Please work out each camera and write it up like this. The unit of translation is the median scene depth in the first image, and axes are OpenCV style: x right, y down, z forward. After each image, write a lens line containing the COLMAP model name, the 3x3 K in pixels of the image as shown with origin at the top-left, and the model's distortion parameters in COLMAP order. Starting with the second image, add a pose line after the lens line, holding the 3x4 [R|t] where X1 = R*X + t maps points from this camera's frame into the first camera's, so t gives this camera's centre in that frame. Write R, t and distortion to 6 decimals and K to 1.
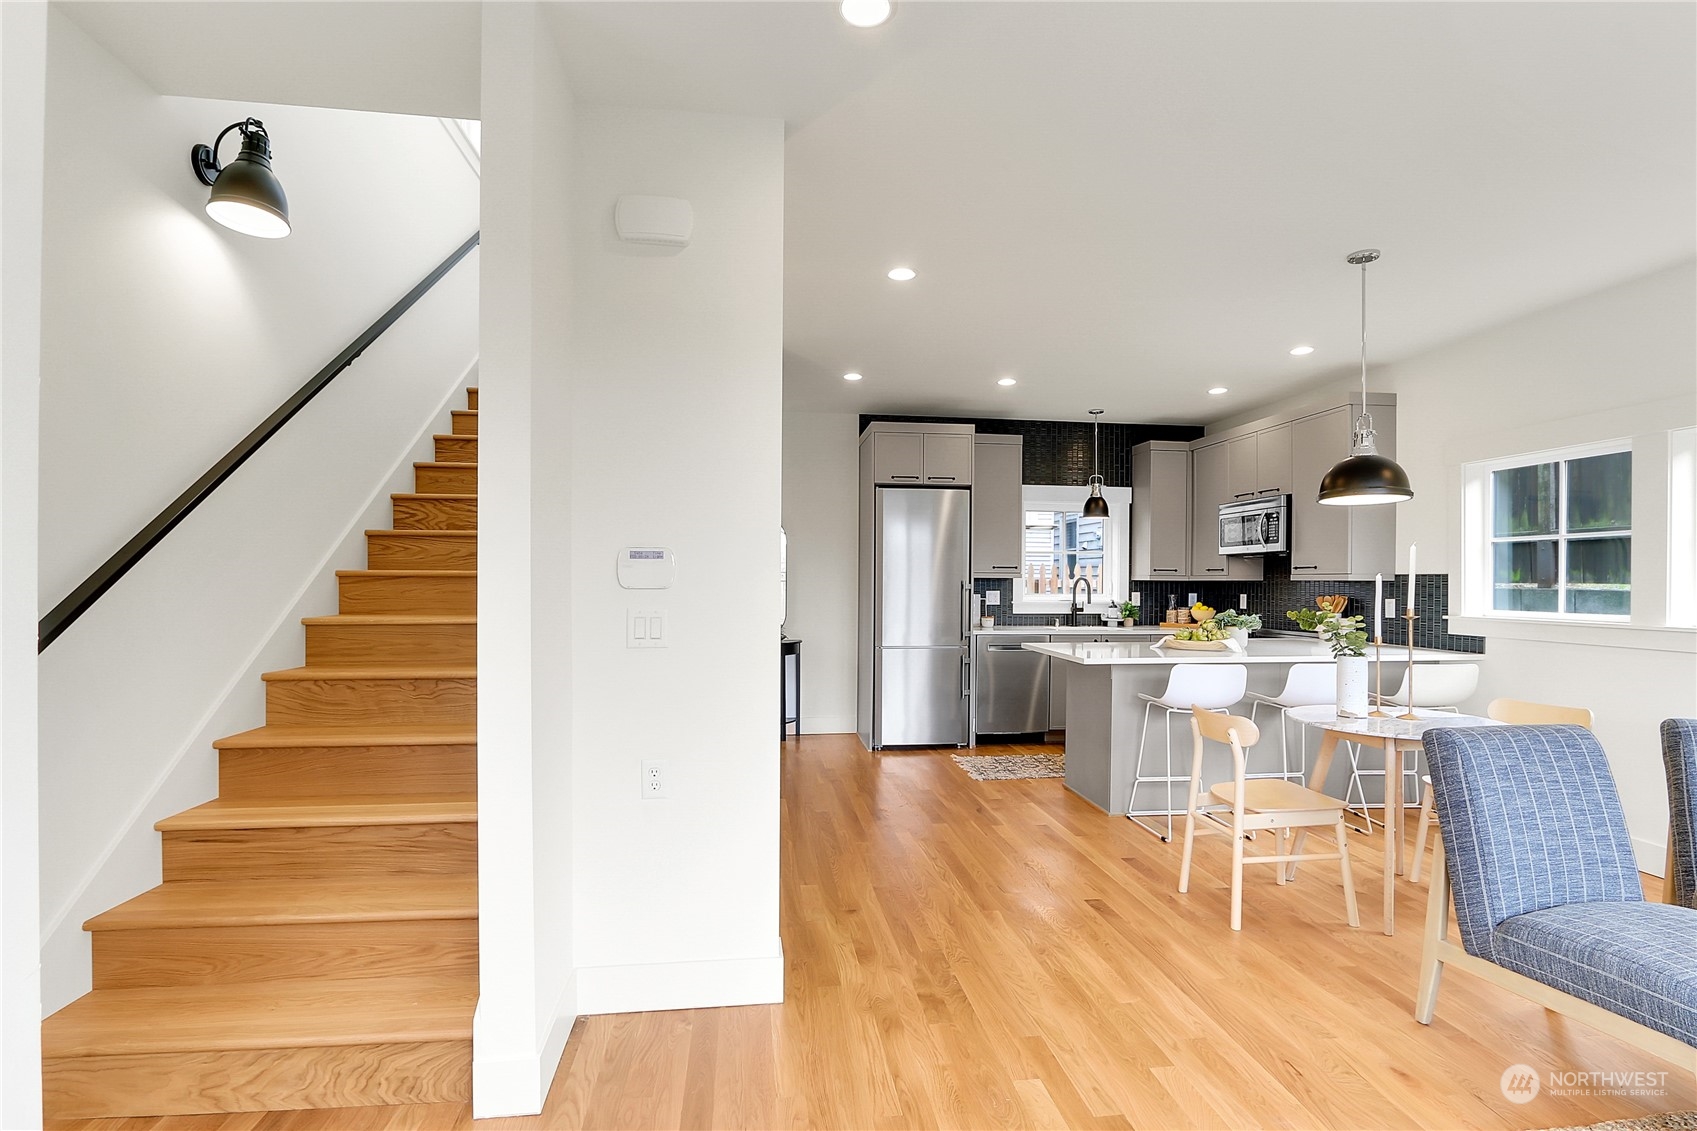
lens RADIAL K [[789.5, 0, 860.3], [0, 789.5, 587.4], [0, 0, 1]] dist [-0.017226, 0.001640]
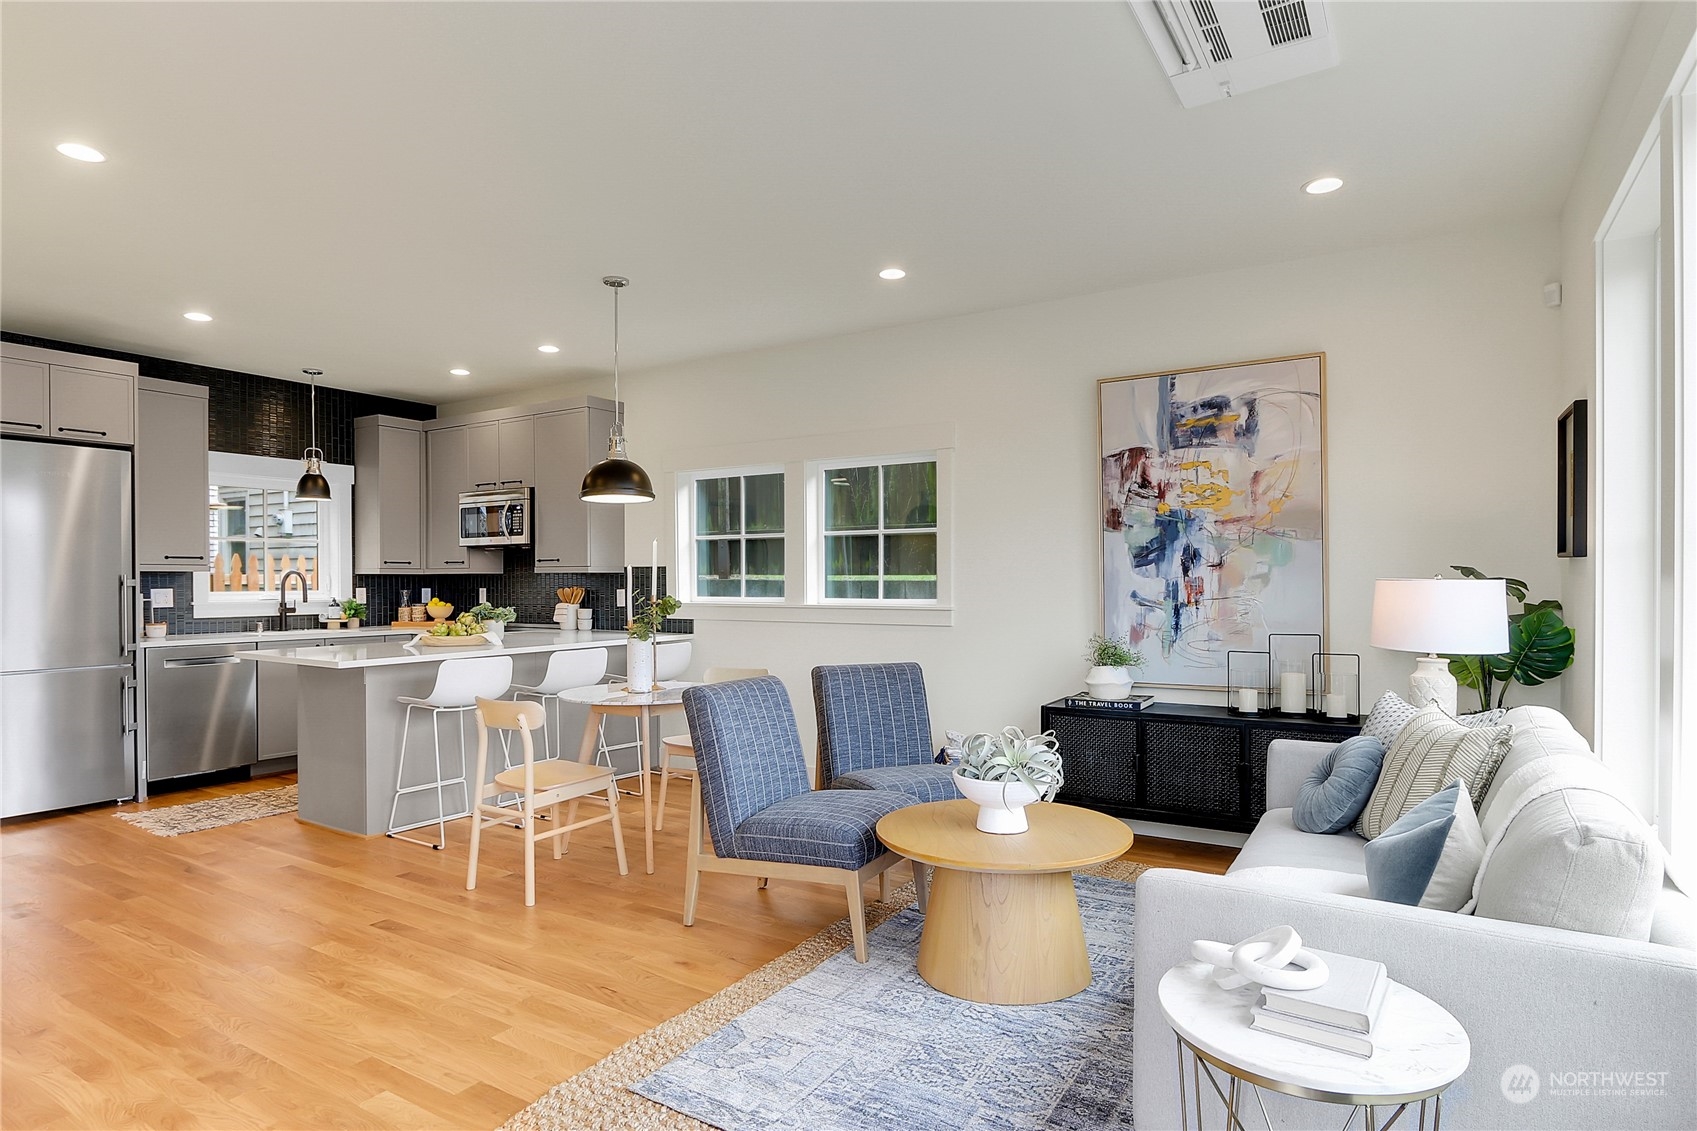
lens RADIAL K [[913.2, 0, 840.5], [0, 913.2, 576.8], [0, 0, 1]] dist [-0.017155, 0.005574]
pose [[0.643401, -0.005577, 0.765509, -0.091854], [0.012378, 0.999919, -0.003119, 0.004573], [-0.765429, 0.011482, 0.643418, -0.049786]]
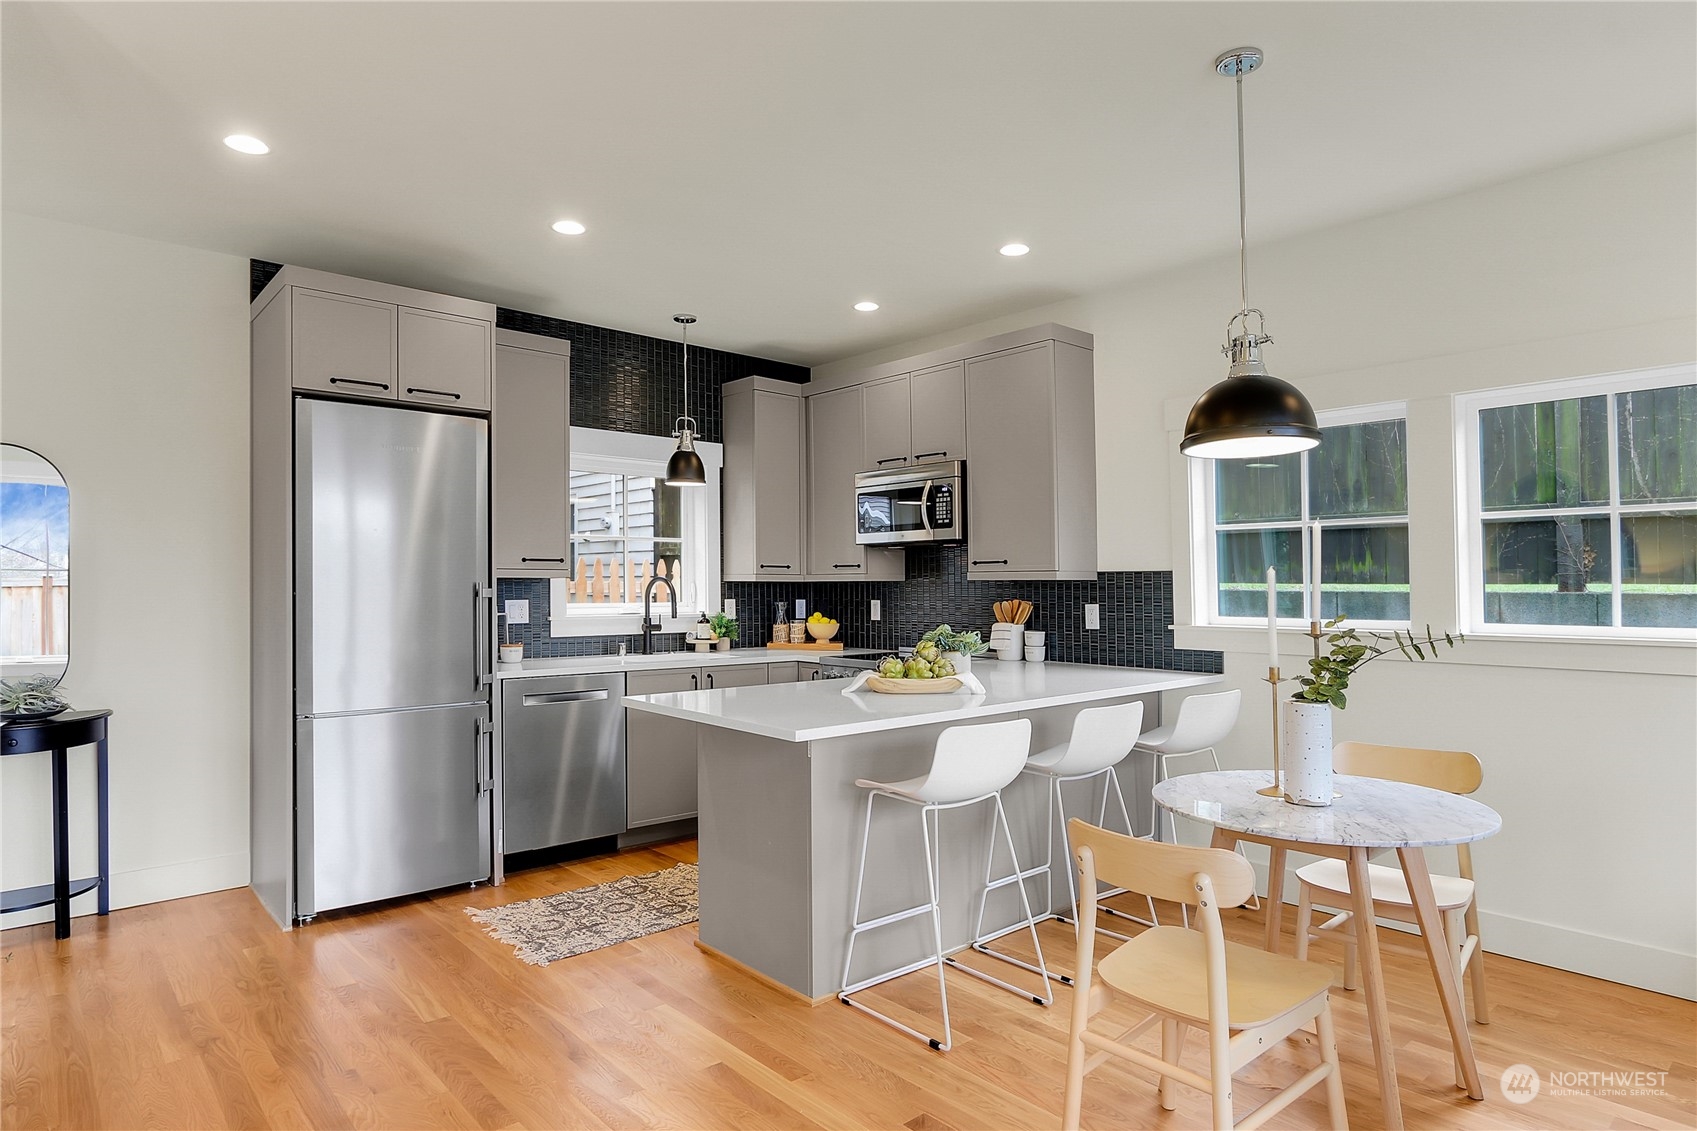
lens RADIAL K [[954.5, 0, 845.7], [0, 954.5, 565.7], [0, 0, 1]] dist [-0.019209, 0.010895]
pose [[0.833209, 0.004686, 0.552939, -0.027454], [0.010110, 0.999668, -0.023706, -0.002514], [-0.552866, 0.025342, 0.832885, 0.326490]]
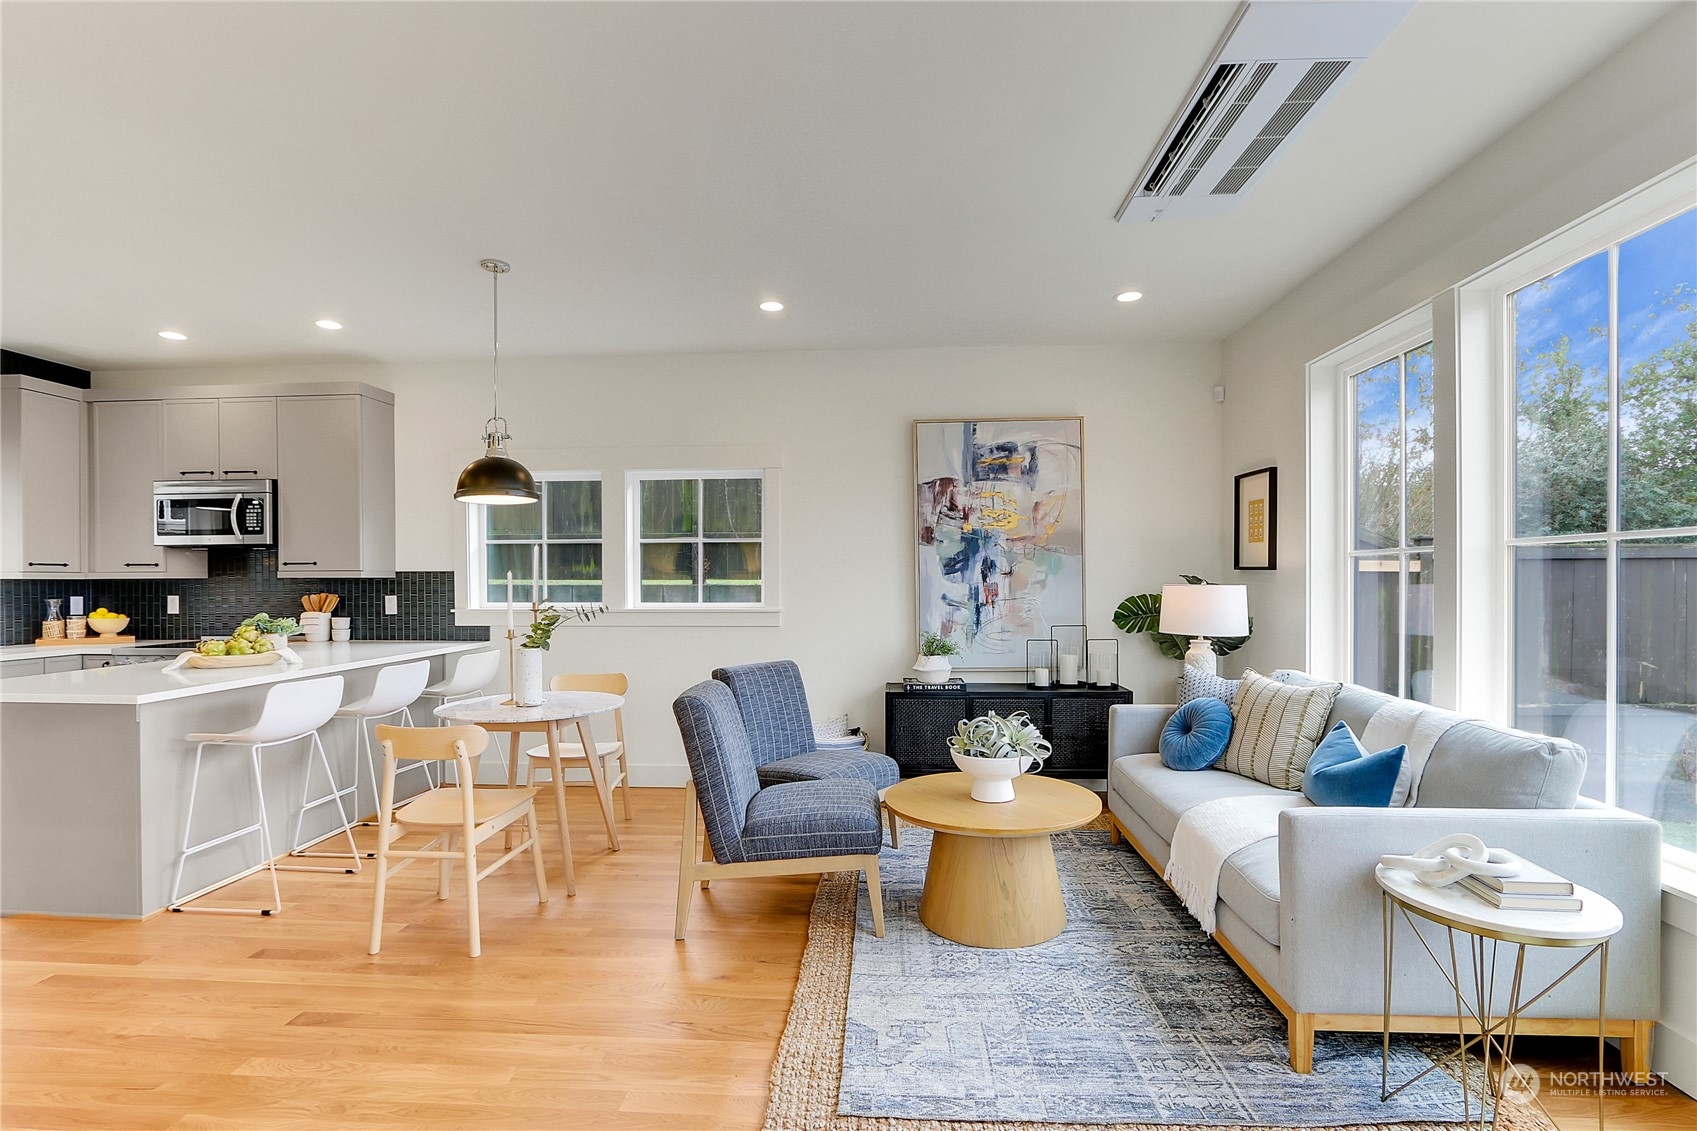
lens RADIAL K [[789.5, 0, 841.9], [0, 789.5, 571.3], [0, 0, 1]] dist [-0.017226, 0.001640]
pose [[0.206337, 0.004035, 0.978473, -0.173632], [0.012551, 0.999898, -0.006771, -0.002290], [-0.978401, 0.013678, 0.206265, 0.198854]]
